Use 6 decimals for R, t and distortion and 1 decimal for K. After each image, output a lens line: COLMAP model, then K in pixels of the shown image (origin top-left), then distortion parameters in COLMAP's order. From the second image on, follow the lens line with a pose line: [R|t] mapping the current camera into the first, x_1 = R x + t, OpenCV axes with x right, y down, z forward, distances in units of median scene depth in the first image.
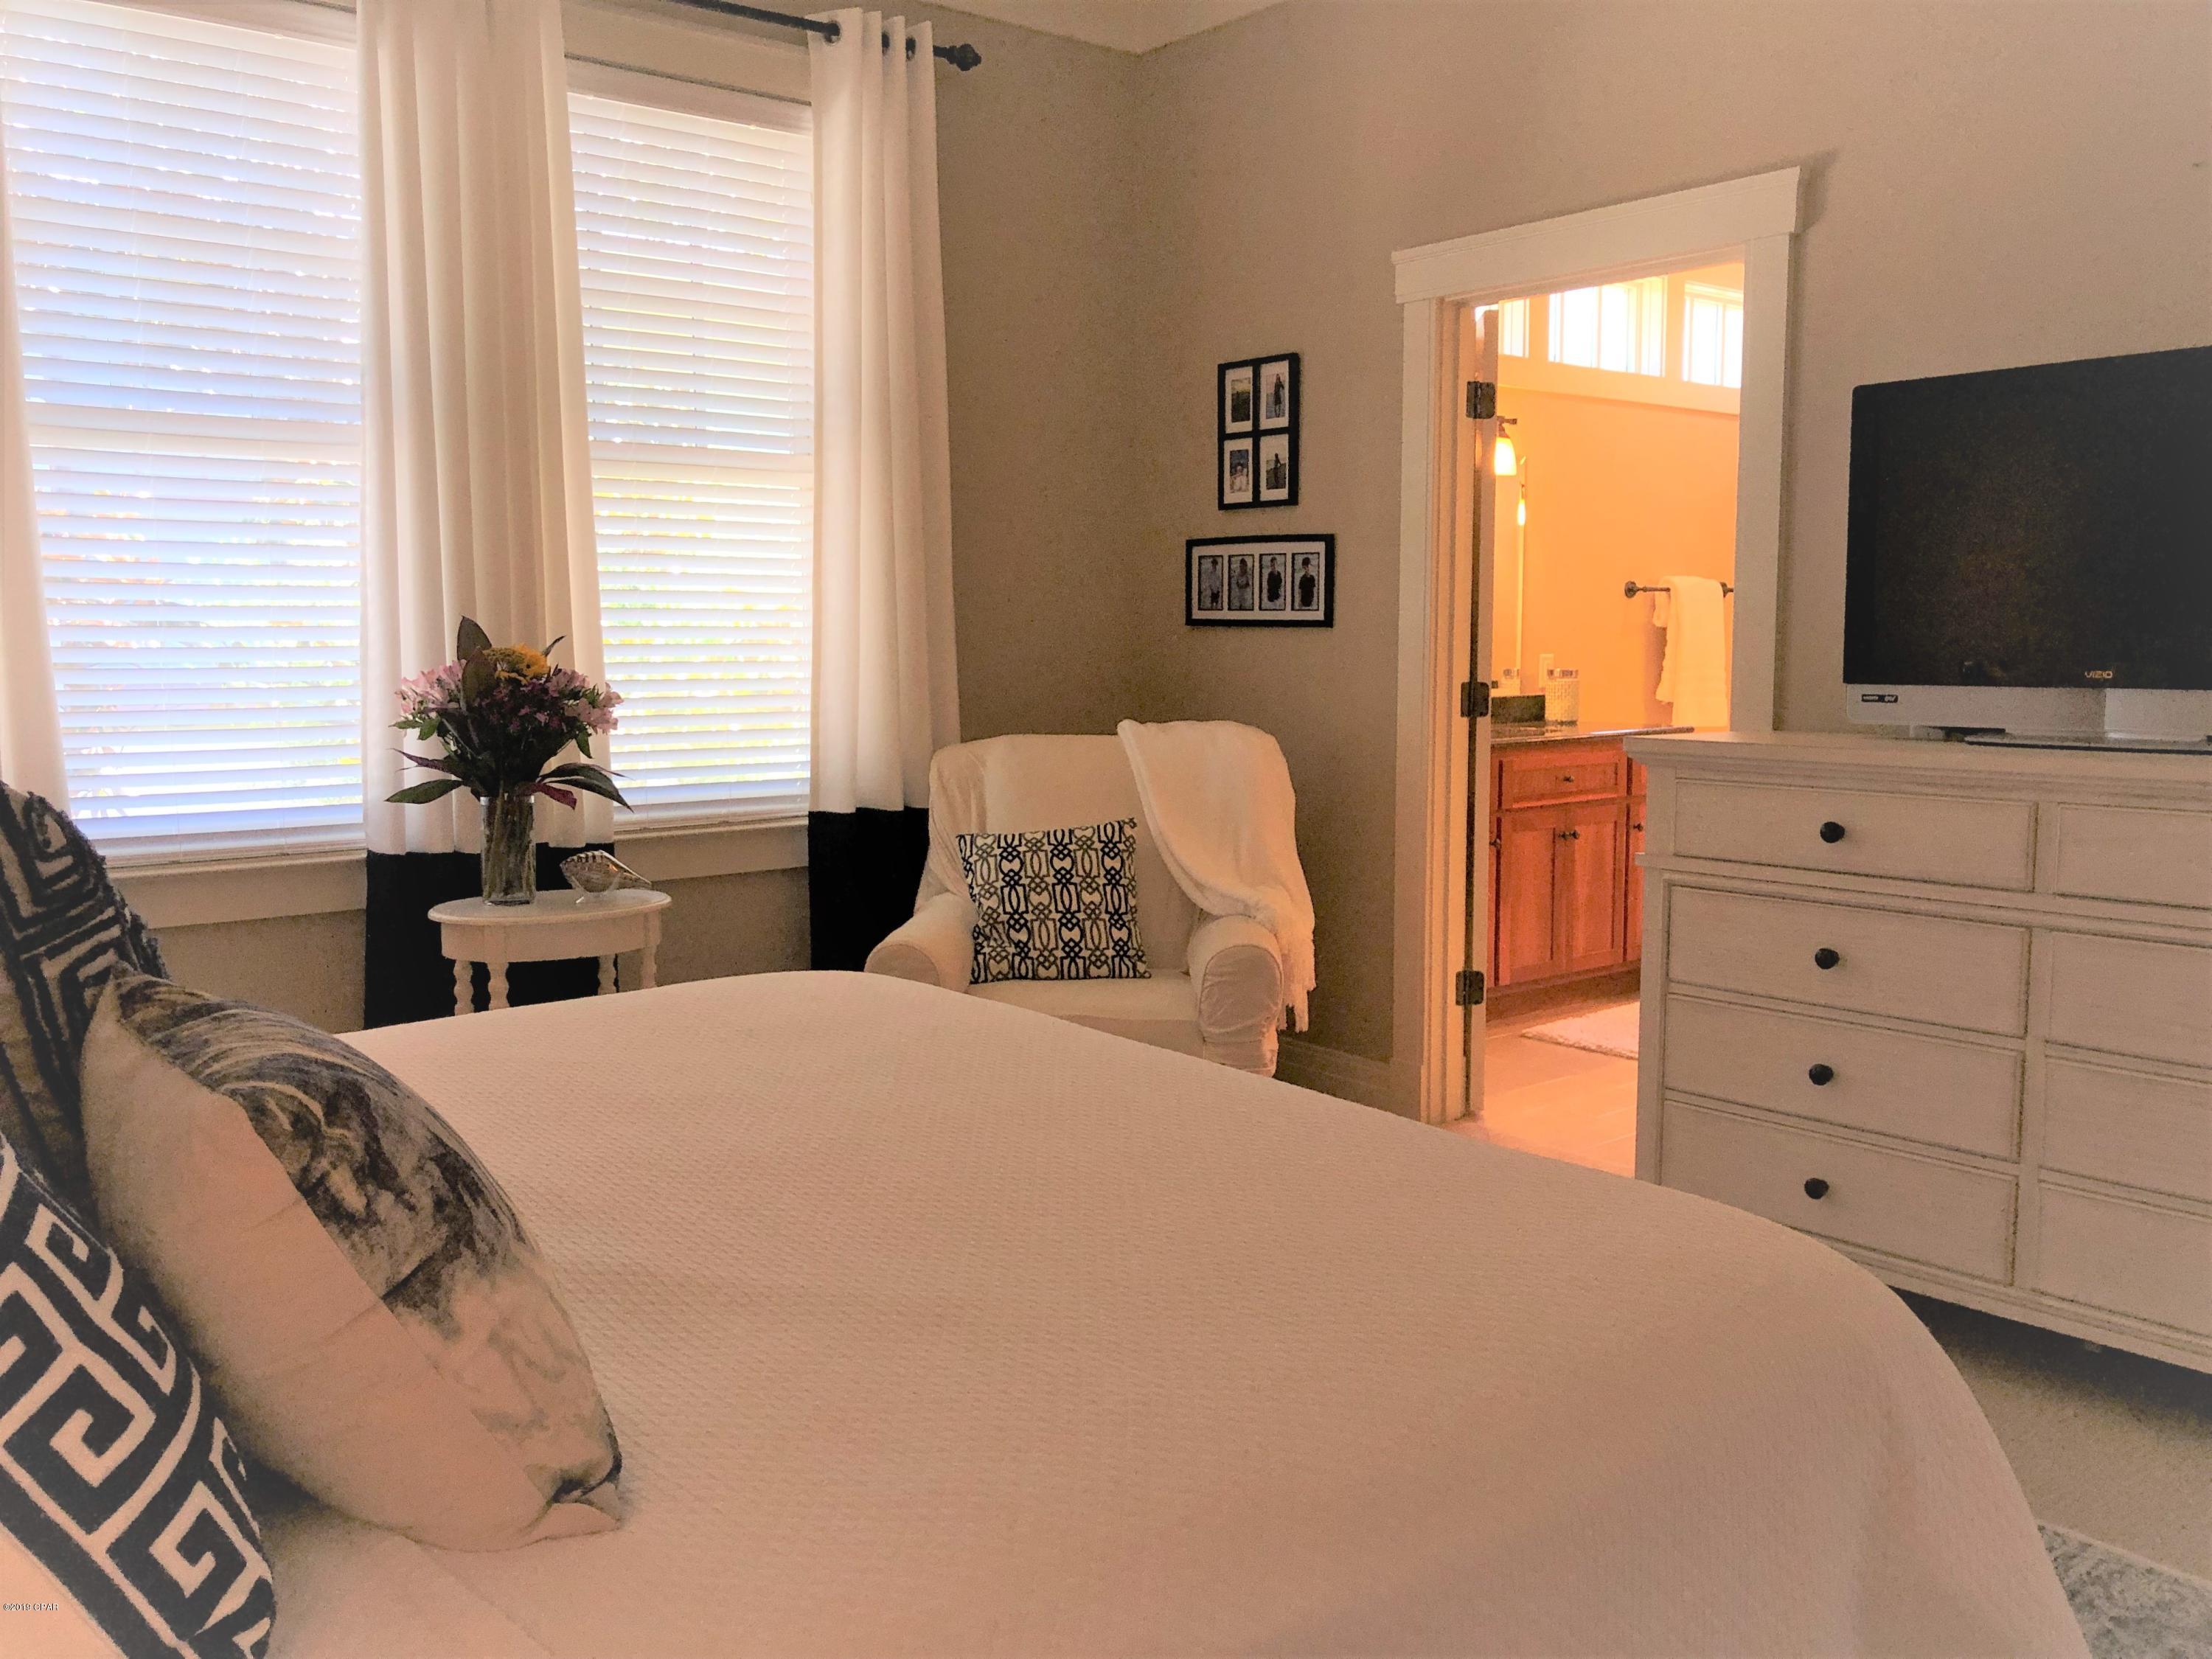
lens RADIAL K [[1848.3, 0, 1106.0], [0, 1848.3, 829.5], [0, 0, 1]] dist [0.035956, -0.015374]
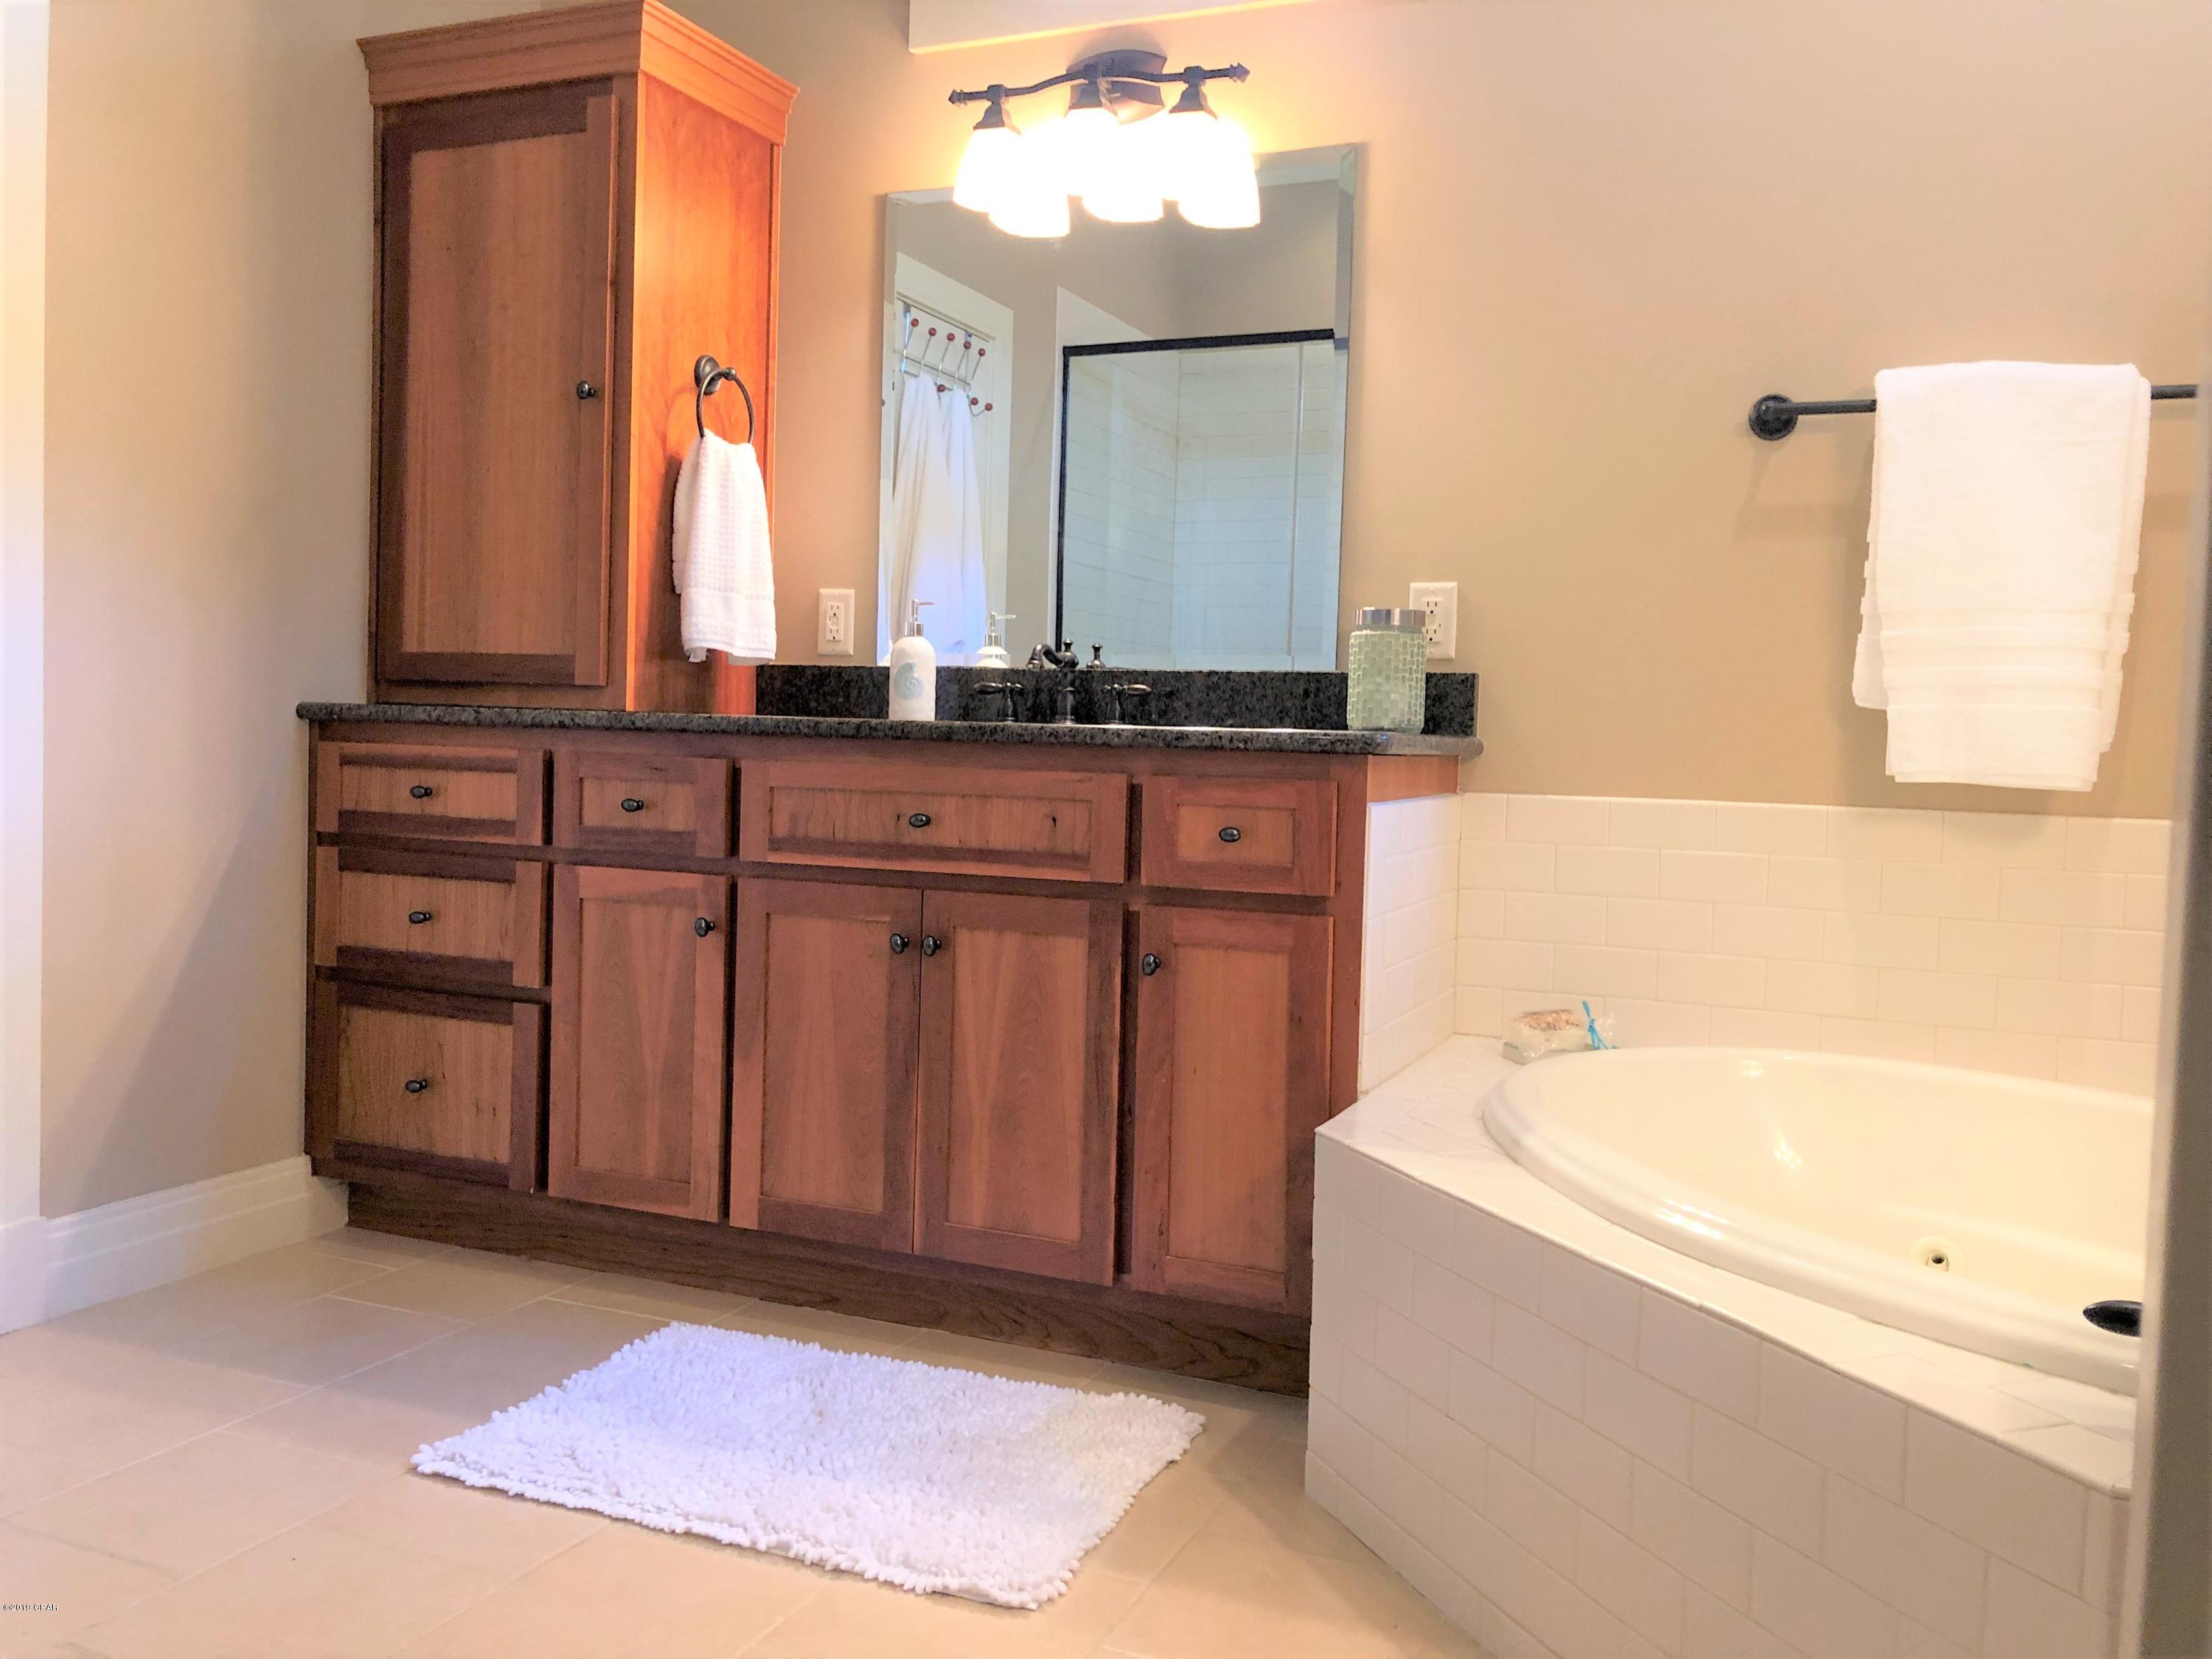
lens RADIAL K [[1848.3, 0, 1106.0], [0, 1848.3, 829.5], [0, 0, 1]] dist [0.035956, -0.015374]
pose [[0.450024, 0.066979, -0.890501, 0.663737], [-0.128050, 0.991719, 0.009880, -0.034609], [0.883788, 0.109582, 0.454874, 0.821037]]
